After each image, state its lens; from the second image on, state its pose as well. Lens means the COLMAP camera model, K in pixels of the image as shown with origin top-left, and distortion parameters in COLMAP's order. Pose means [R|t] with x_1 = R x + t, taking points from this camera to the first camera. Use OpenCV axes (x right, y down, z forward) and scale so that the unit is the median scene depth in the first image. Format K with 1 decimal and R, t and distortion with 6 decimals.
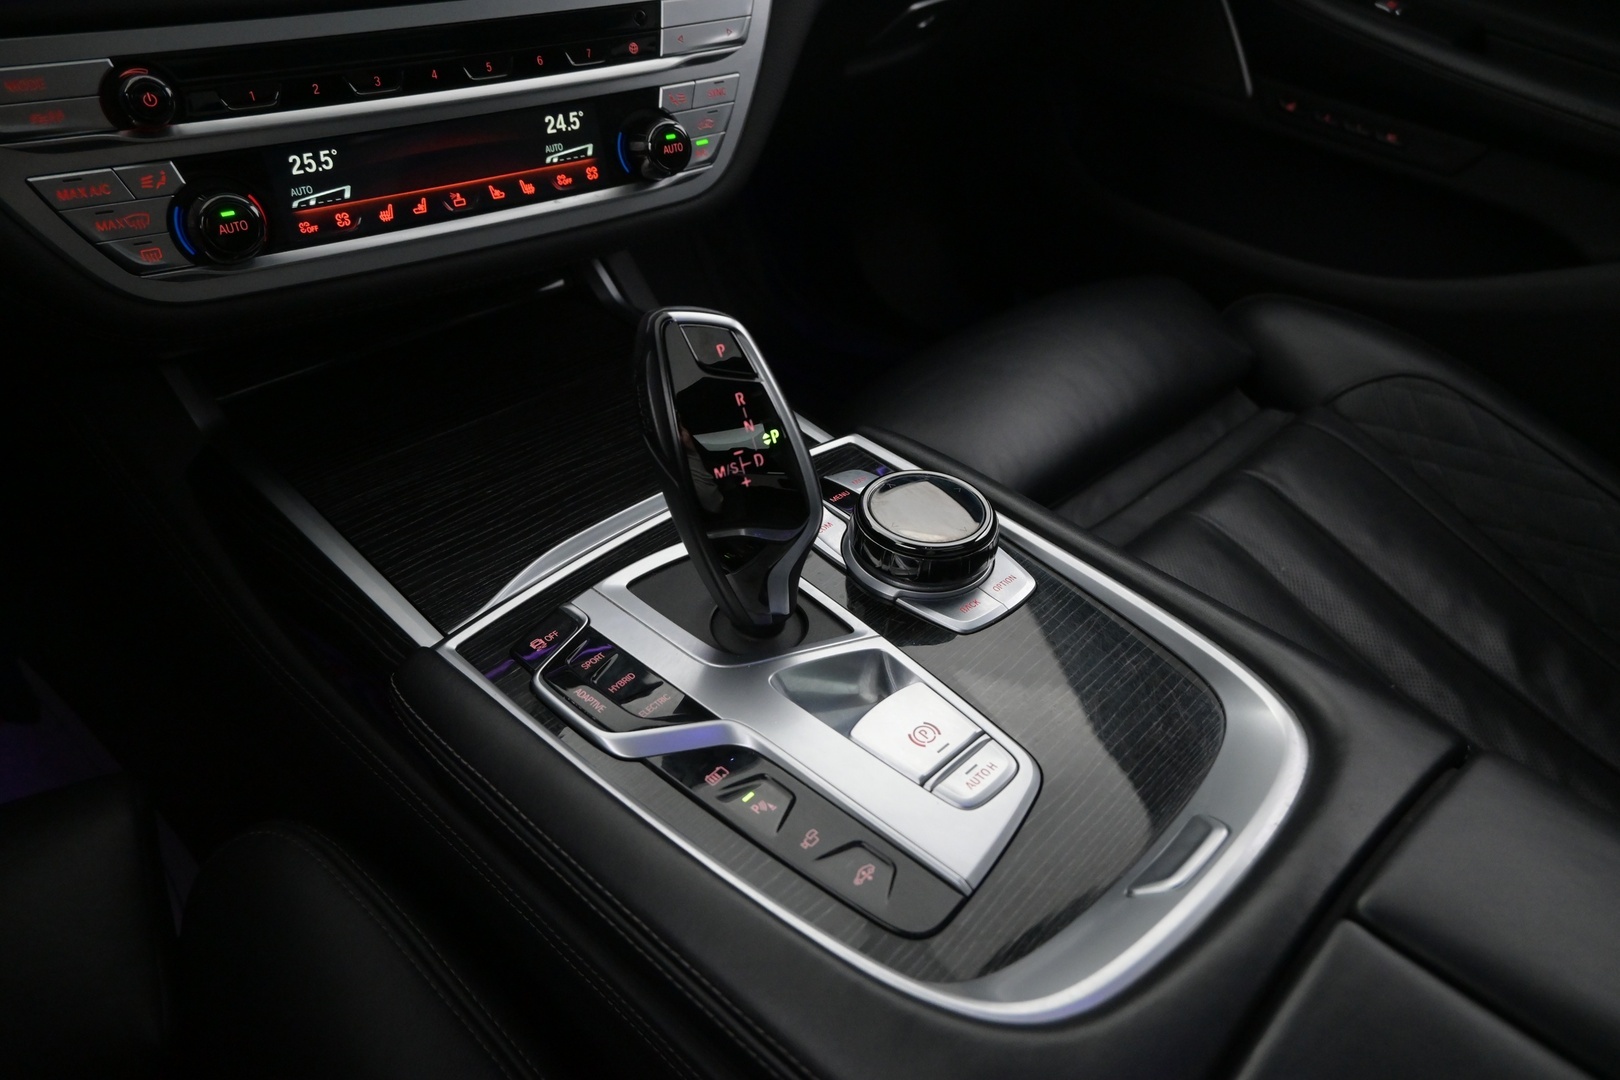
lens RADIAL K [[1129.9, 0, 813.2], [0, 1129.9, 543.0], [0, 0, 1]] dist [0.003678, 0.000474]
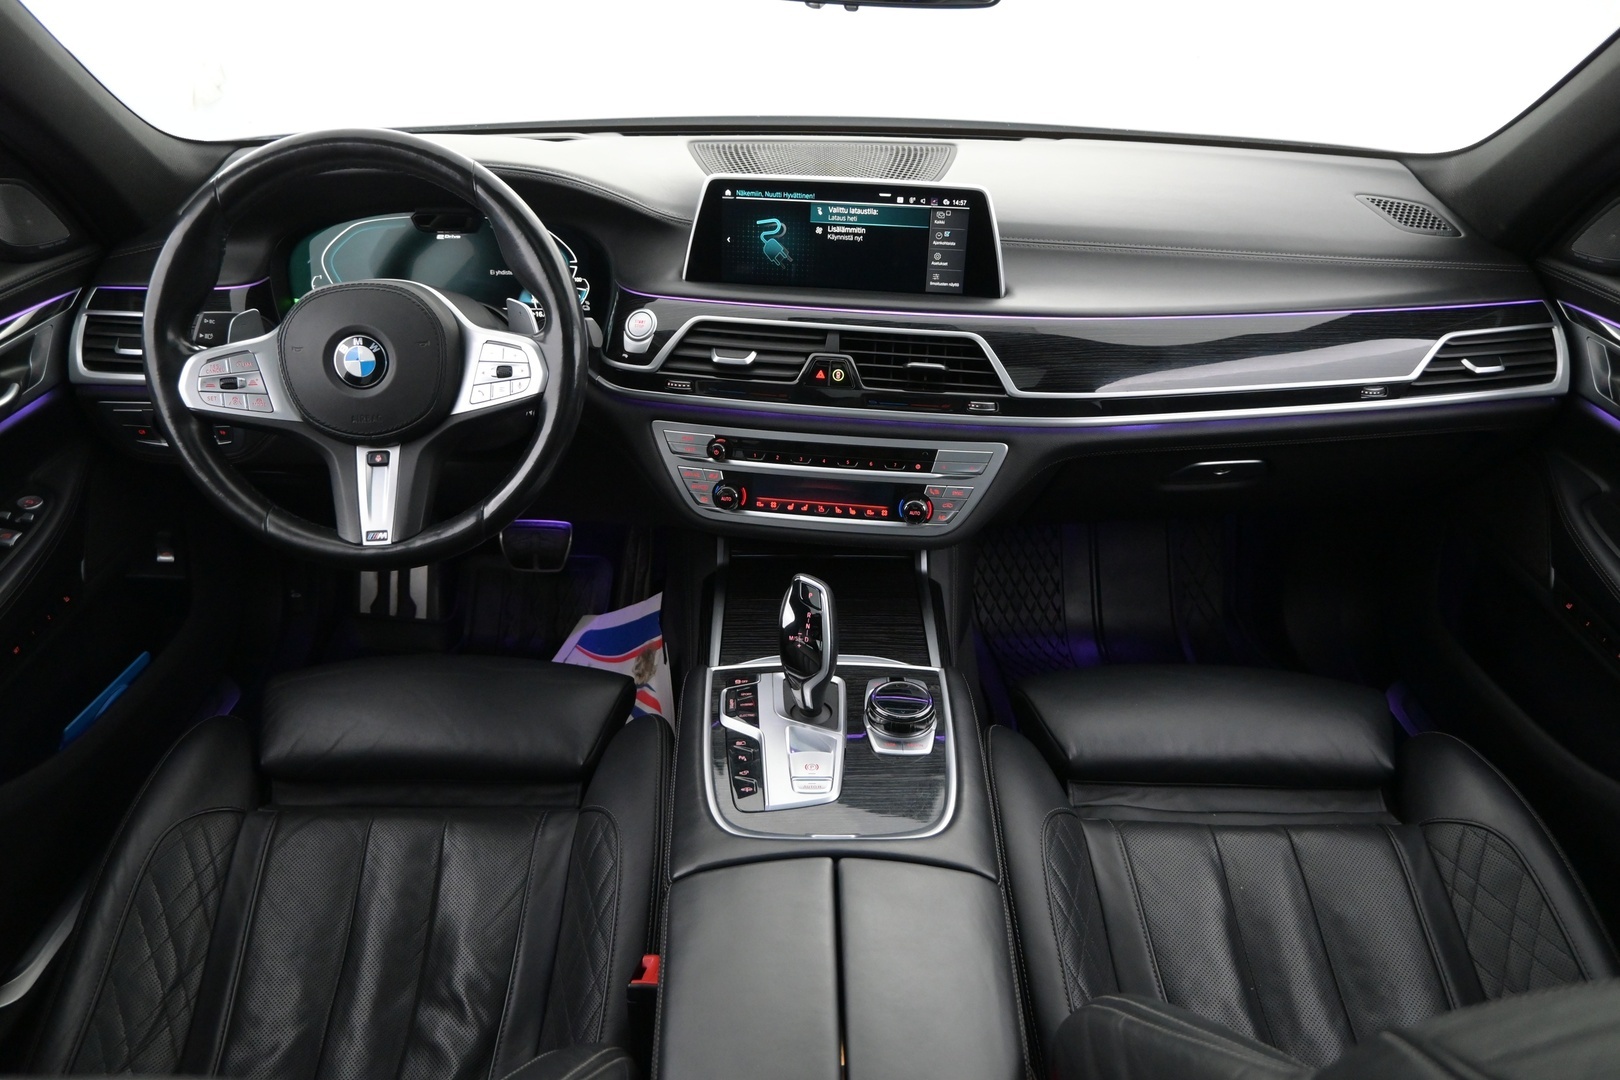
lens RADIAL K [[1129.9, 0, 809.4], [0, 1129.9, 535.6], [0, 0, 1]] dist [0.003678, 0.000474]
pose [[0.711922, 0.288762, -0.640143, 1.204700], [-0.408648, 0.911668, -0.043225, -0.142642], [0.571116, 0.292366, 0.767039, -0.812624]]
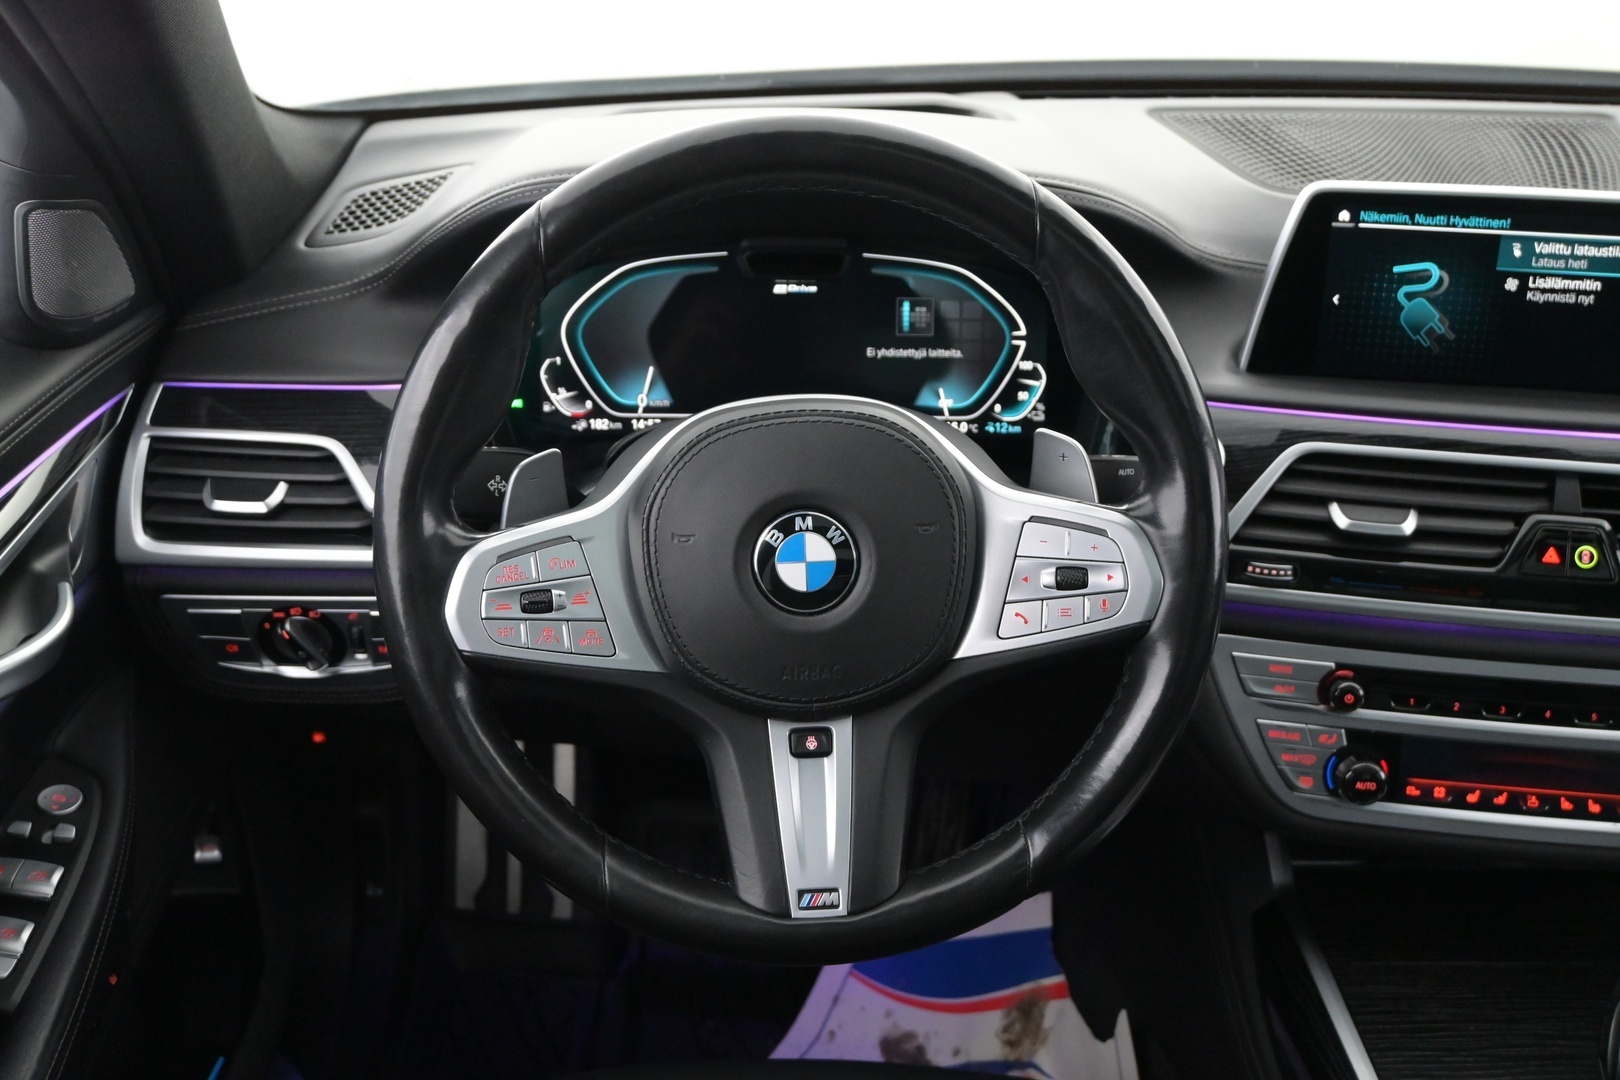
lens RADIAL K [[1697.3, 0, 810.8], [0, 1697.3, 543.9], [0, 0, 1]] dist [0.003605, 0.000000]
pose [[0.721653, 0.253436, -0.644195, 0.254758], [-0.407044, 0.908056, -0.098743, -0.050074], [0.559940, 0.333474, 0.758460, -0.991460]]
